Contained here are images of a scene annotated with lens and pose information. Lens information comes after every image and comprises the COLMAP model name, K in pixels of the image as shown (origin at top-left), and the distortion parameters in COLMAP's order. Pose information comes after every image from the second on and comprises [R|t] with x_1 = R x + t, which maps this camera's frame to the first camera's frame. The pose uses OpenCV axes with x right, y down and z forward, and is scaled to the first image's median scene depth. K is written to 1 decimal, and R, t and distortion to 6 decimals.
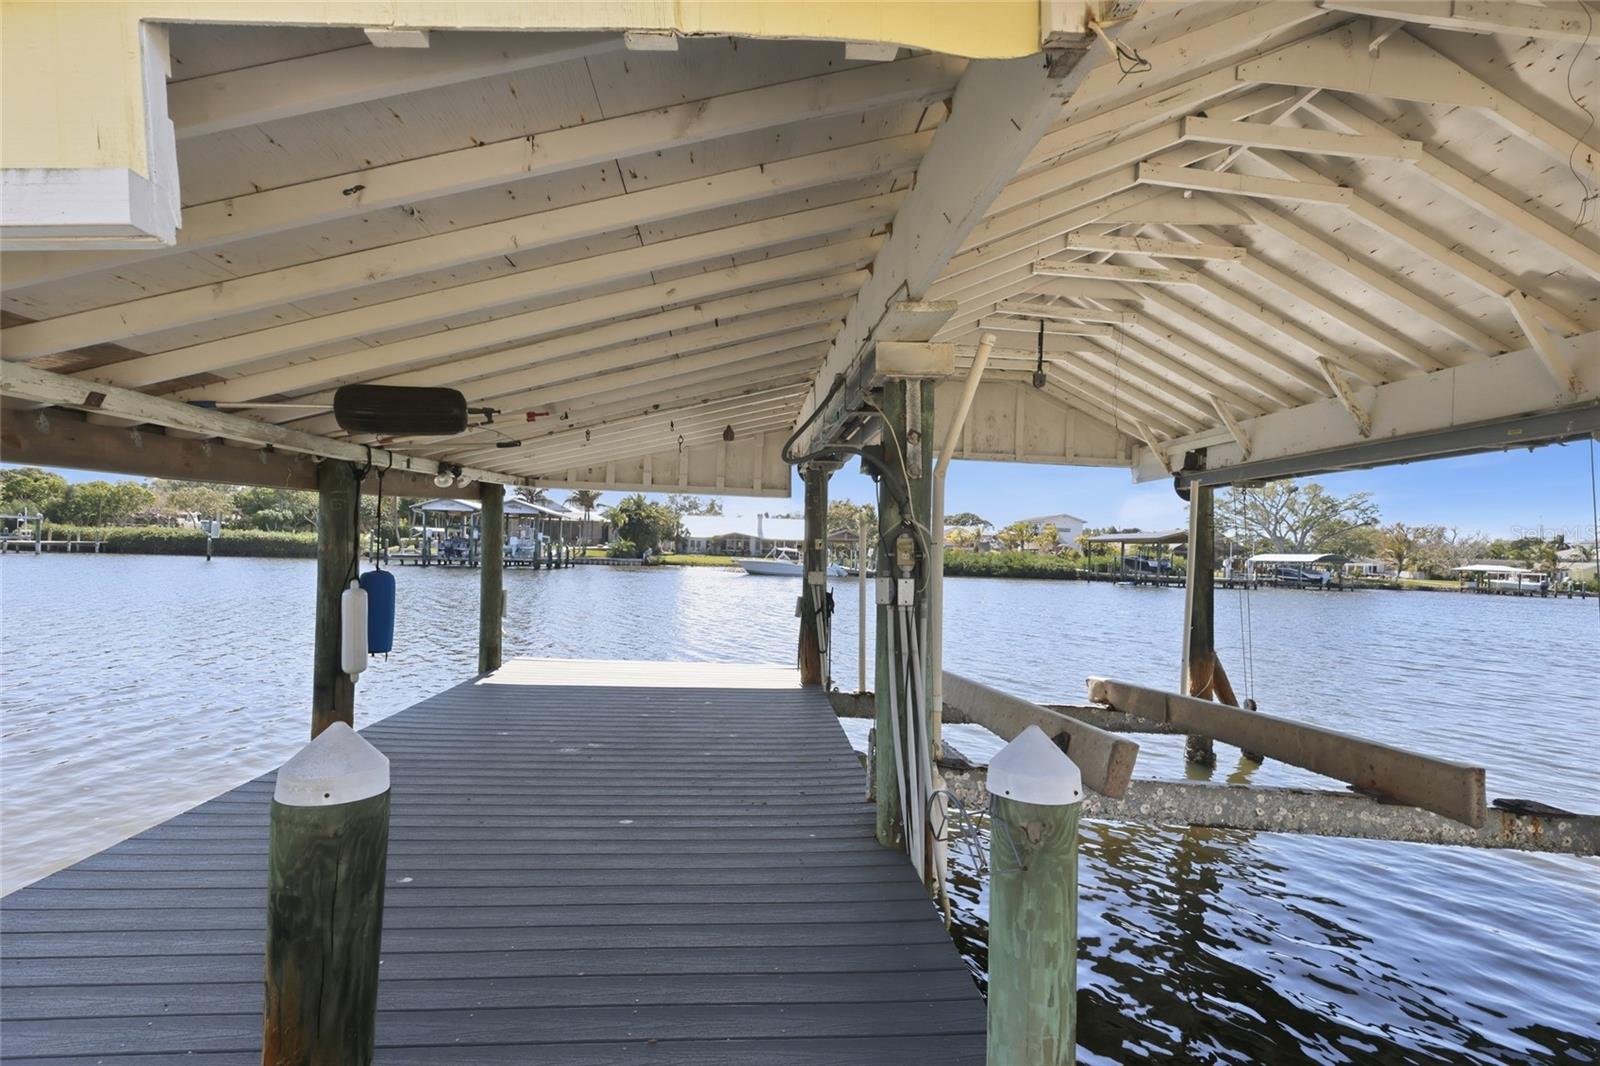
lens RADIAL K [[697.1, 0, 800.0], [0, 697.1, 533.0], [0, 0, 1]] dist [0.002649, 0.000047]
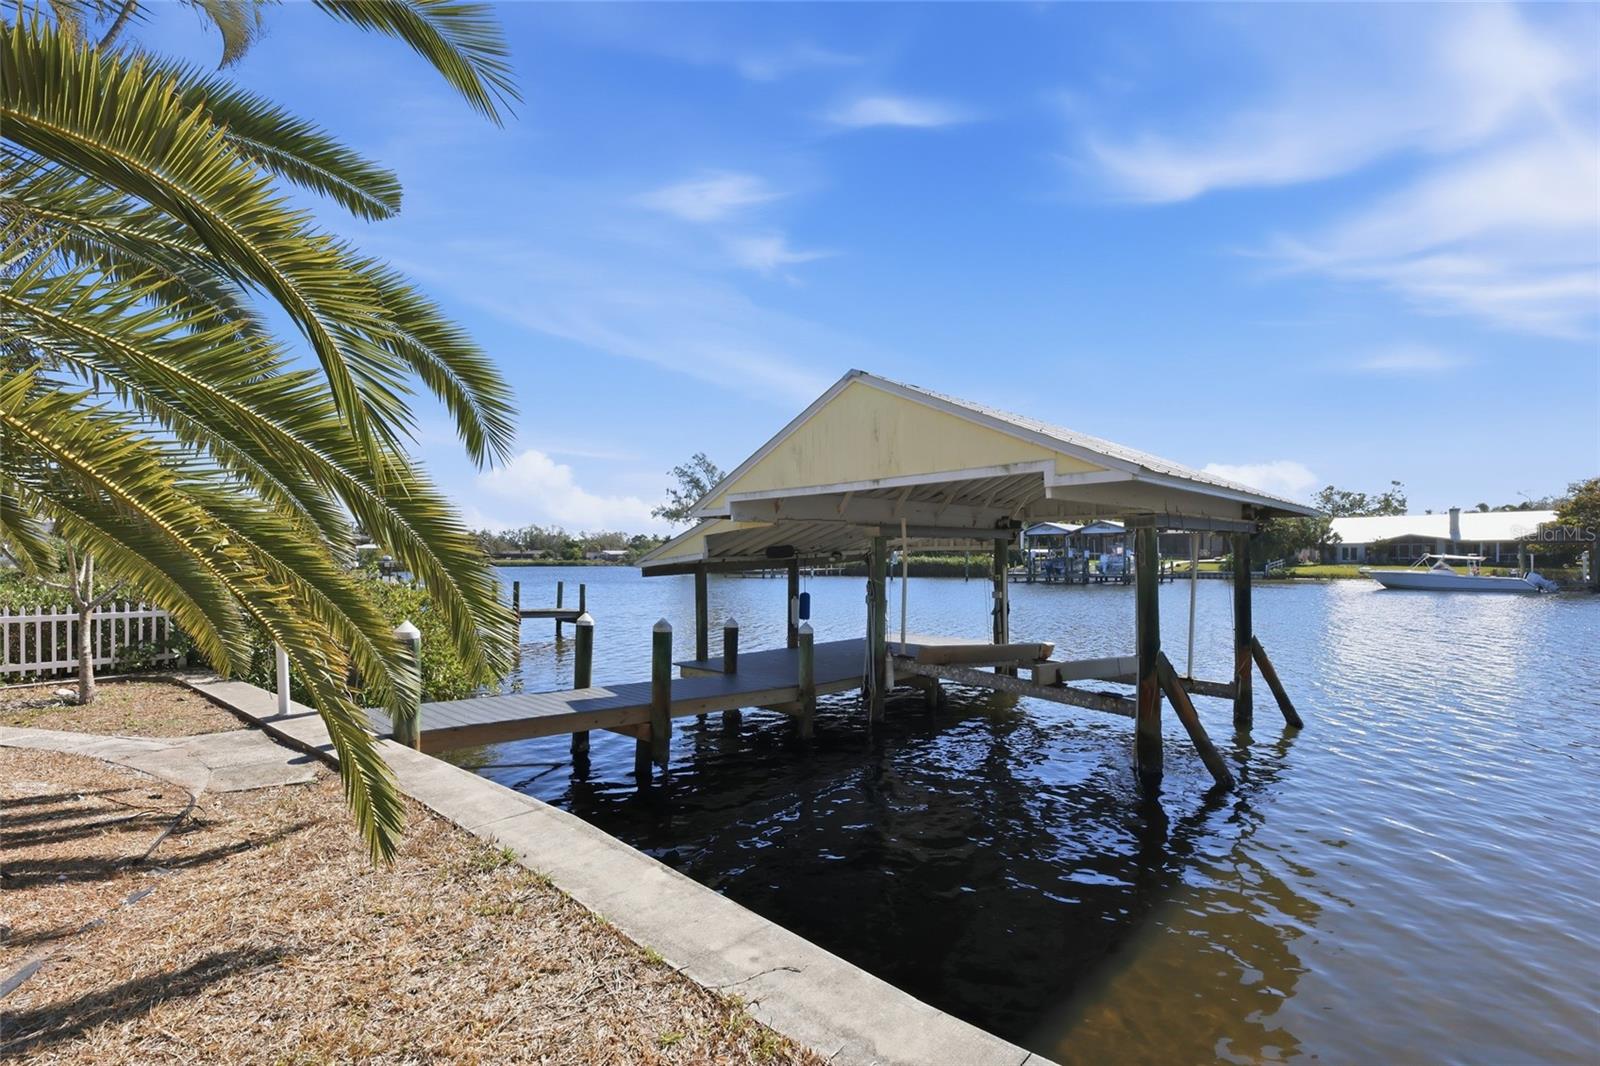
lens RADIAL K [[697.1, 0, 800.0], [0, 697.1, 533.0], [0, 0, 1]] dist [0.002649, 0.000047]
pose [[0.650293, -0.063300, -0.757041, 0.087214], [0.047887, 0.997956, -0.042310, -0.003965], [0.758172, -0.008739, 0.651996, -0.051330]]
